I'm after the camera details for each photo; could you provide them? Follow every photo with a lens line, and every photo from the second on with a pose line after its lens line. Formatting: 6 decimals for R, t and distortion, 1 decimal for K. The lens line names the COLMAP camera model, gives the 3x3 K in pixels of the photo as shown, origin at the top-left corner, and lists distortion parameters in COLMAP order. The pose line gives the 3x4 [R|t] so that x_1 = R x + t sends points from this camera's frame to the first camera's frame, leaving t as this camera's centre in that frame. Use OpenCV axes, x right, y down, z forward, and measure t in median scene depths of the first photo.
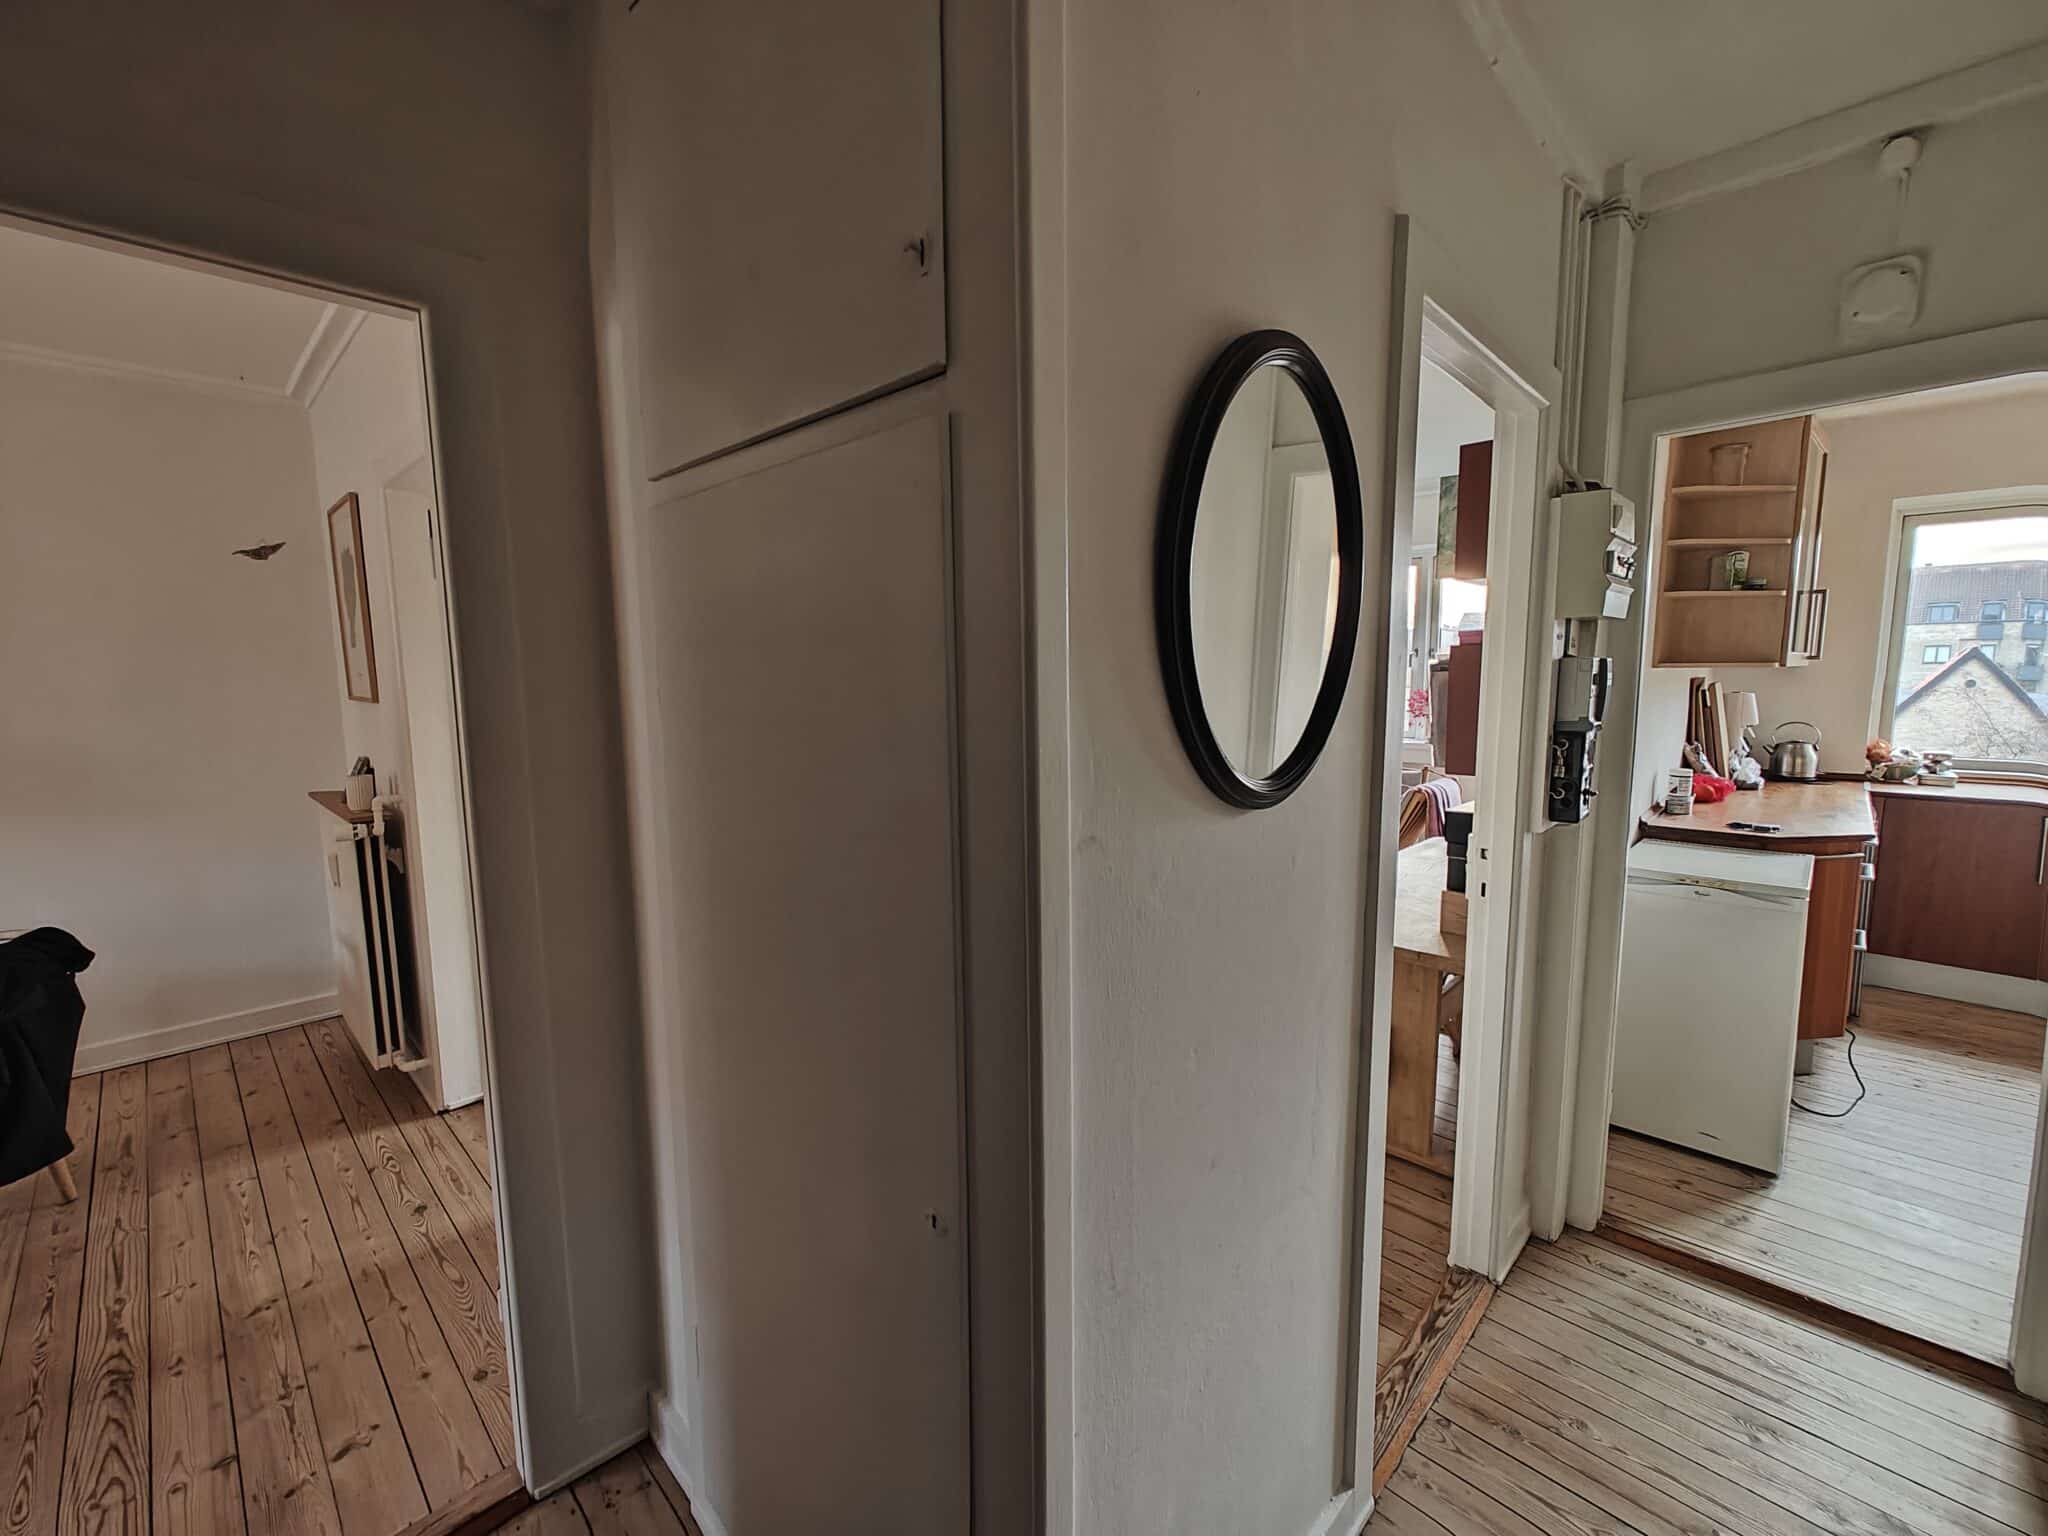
lens RADIAL K [[843.4, 0, 1024.0], [0, 843.4, 767.9], [0, 0, 1]] dist [0.003368, 0.000107]
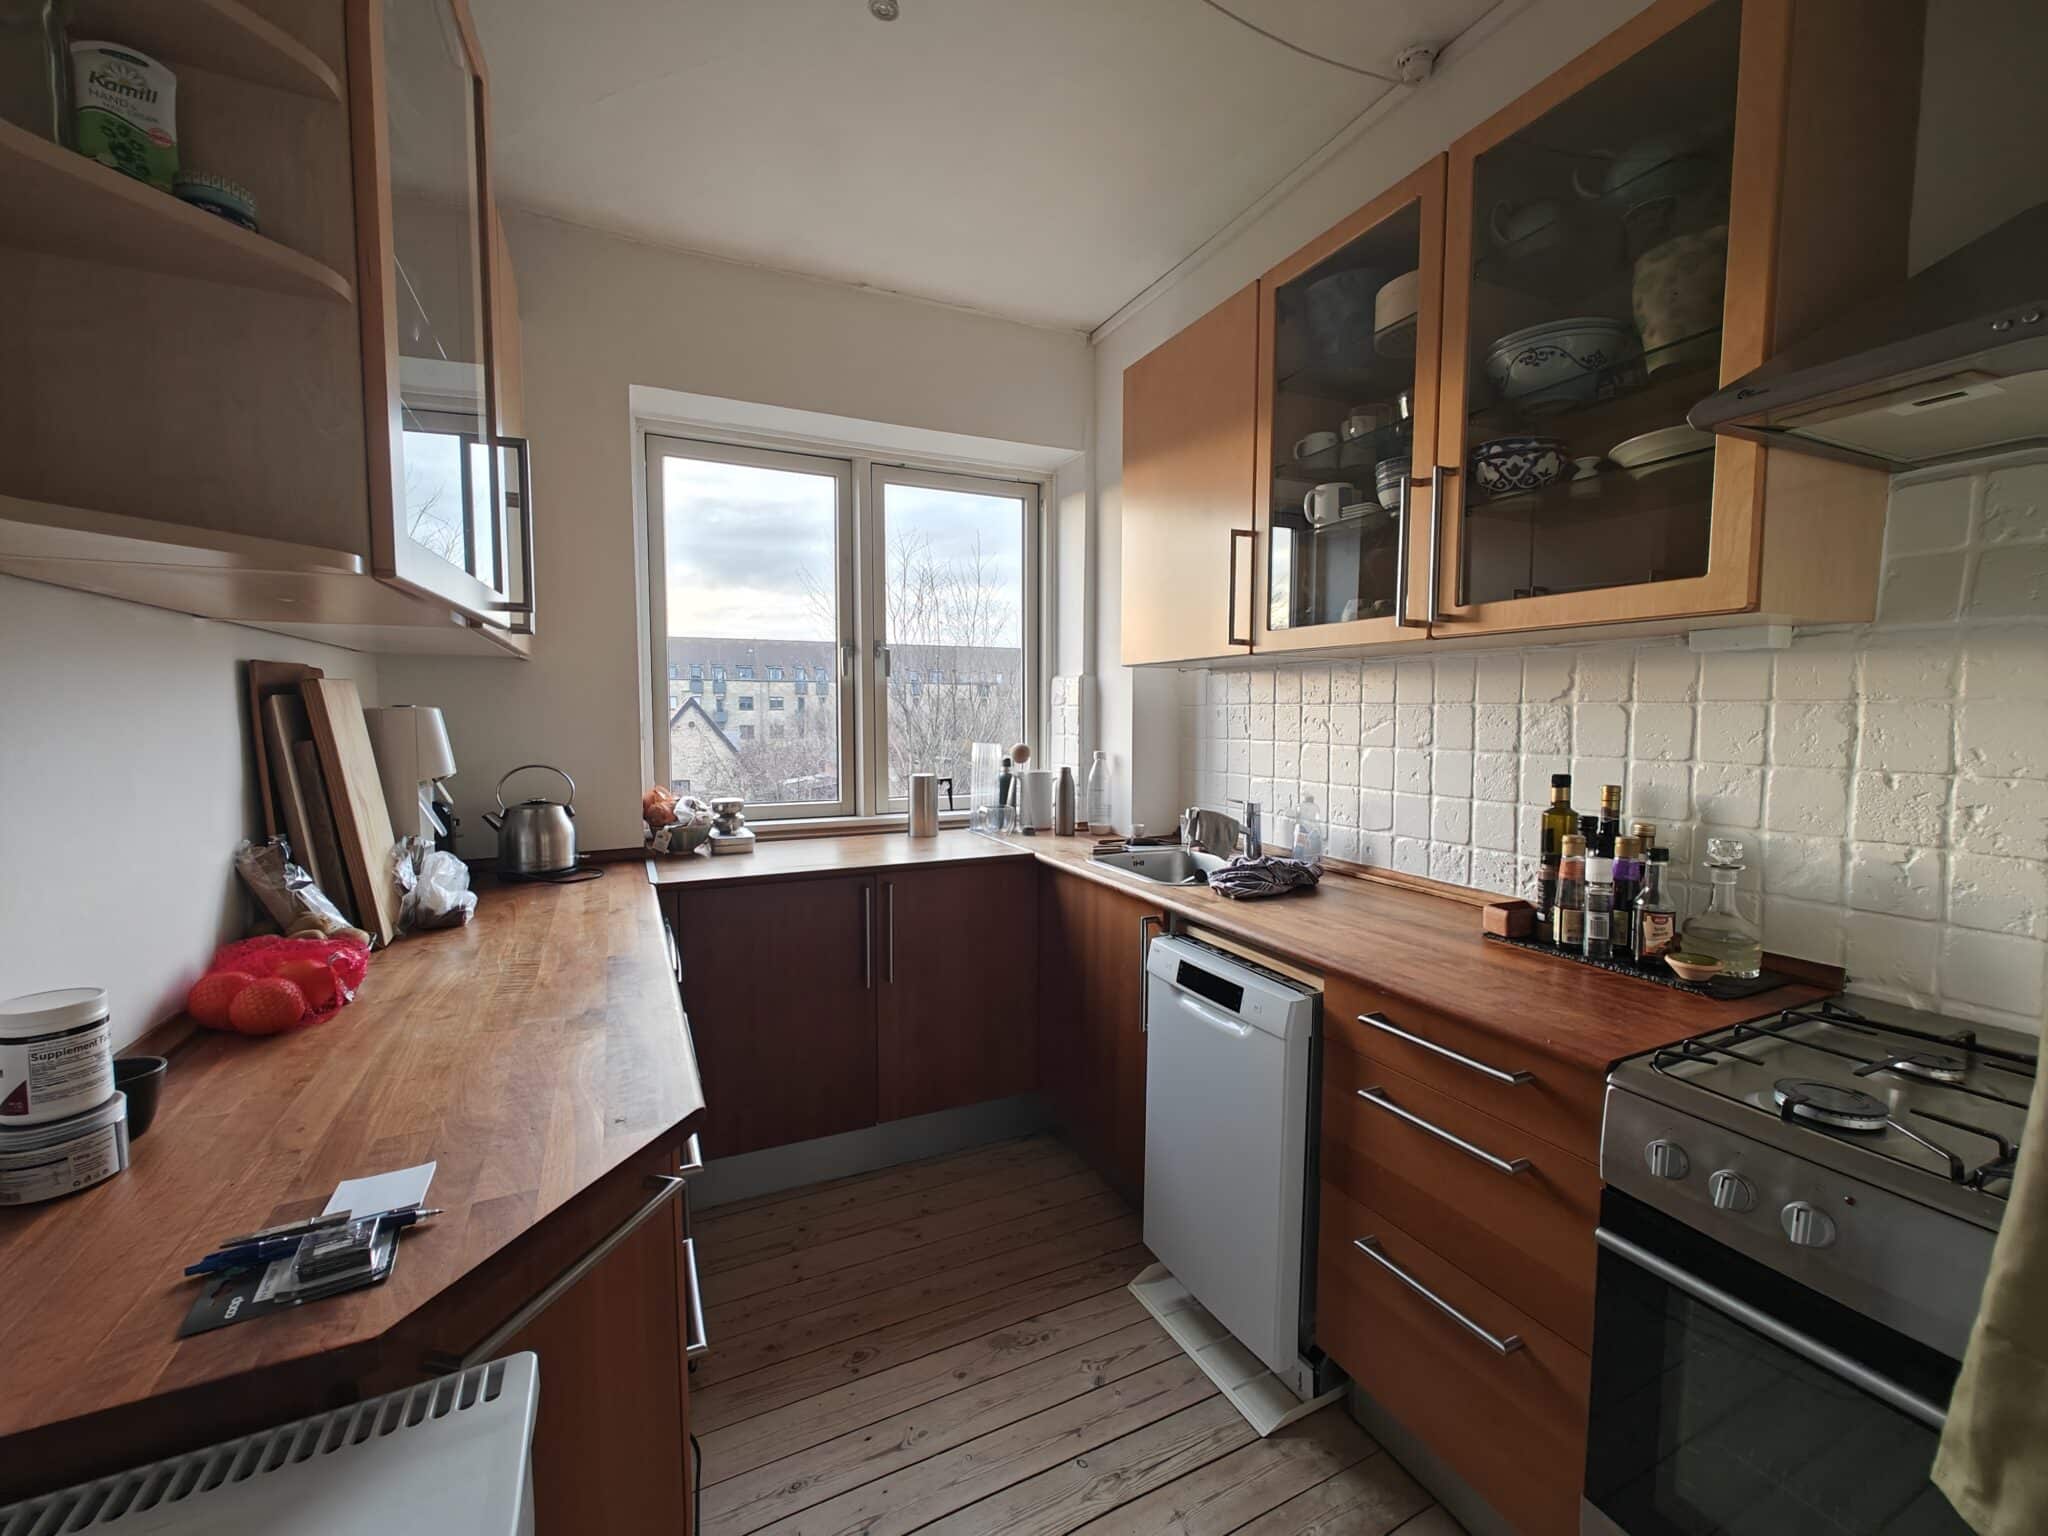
lens RADIAL K [[843.4, 0, 1027.4], [0, 843.4, 764.4], [0, 0, 1]] dist [0.003368, 0.000107]
pose [[0.344946, -0.051399, 0.937214, 0.549431], [0.103485, 0.994495, 0.016452, -0.032429], [-0.932900, 0.091312, 0.348366, 0.553598]]
